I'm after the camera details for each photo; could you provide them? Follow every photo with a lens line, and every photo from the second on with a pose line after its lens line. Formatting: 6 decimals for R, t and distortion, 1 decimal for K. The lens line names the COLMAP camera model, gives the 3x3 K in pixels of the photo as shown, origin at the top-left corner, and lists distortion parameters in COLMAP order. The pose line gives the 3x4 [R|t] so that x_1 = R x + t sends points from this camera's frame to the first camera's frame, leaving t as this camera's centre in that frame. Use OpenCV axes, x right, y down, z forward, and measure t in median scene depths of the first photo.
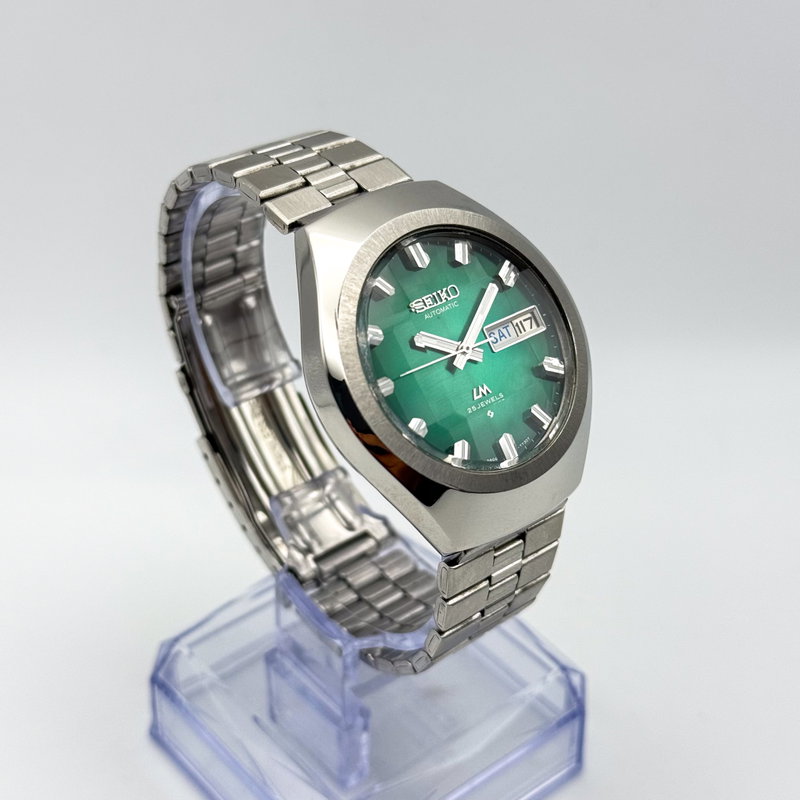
lens RADIAL K [[1629.0, 0, 400.0], [0, 1629.0, 400.0], [0, 0, 1]] dist [0.009253, -0.009721]
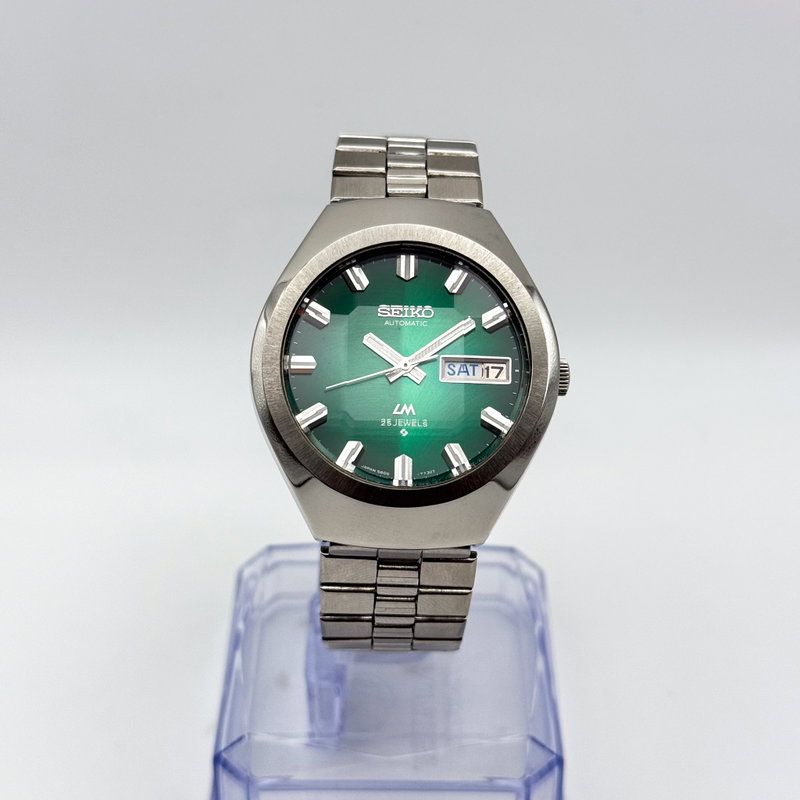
lens RADIAL K [[1629.0, 0, 400.0], [0, 1629.0, 400.0], [0, 0, 1]] dist [0.009253, -0.009721]
pose [[0.768872, 0.373816, -0.518746, 0.537924], [-0.374321, 0.920894, 0.108800, -0.112945], [0.518381, 0.110524, 0.847977, 0.116745]]
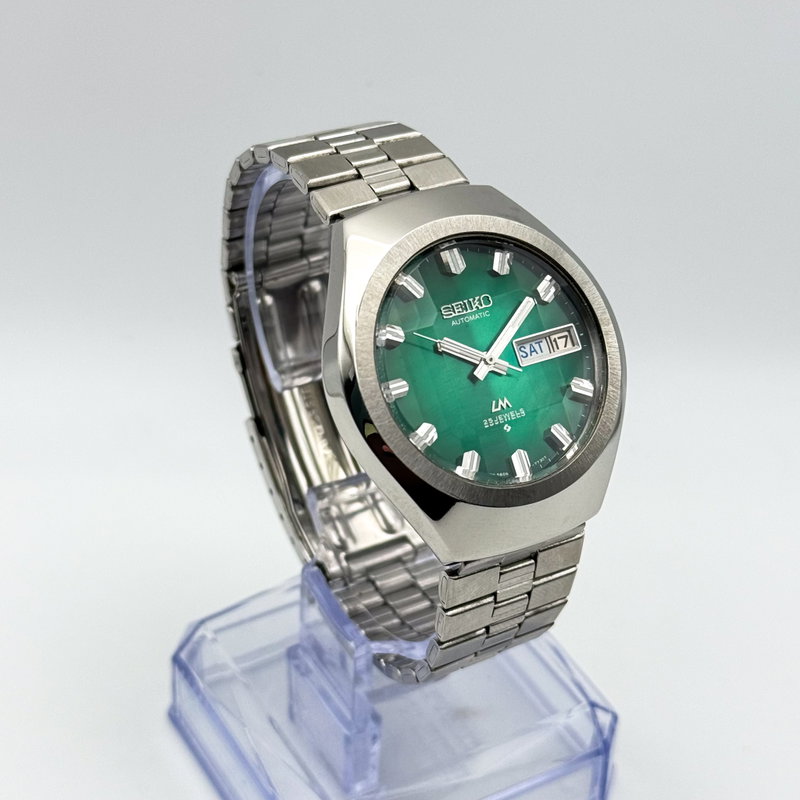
lens RADIAL K [[1981.1, 0, 400.0], [0, 1981.1, 400.0], [0, 0, 1]] dist [-0.011466, -0.191624]
pose [[0.985364, 0.114971, -0.125857, 0.130611], [-0.114656, 0.993357, 0.009764, -0.011770], [0.126144, 0.004810, 0.992000, -0.185584]]
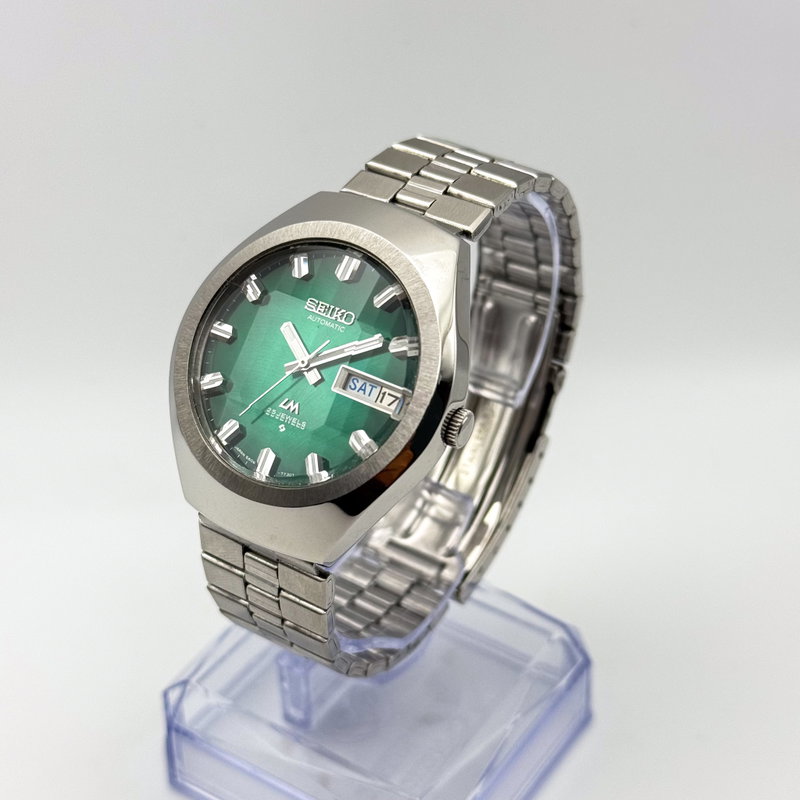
lens RADIAL K [[1667.6, 0, 400.0], [0, 1667.6, 400.0], [0, 0, 1]] dist [-0.065041, -0.205858]
pose [[0.292980, 0.541068, -0.788295, 0.816036], [-0.551847, 0.768977, 0.322707, -0.350313], [0.780786, 0.340471, 0.523882, 0.476618]]
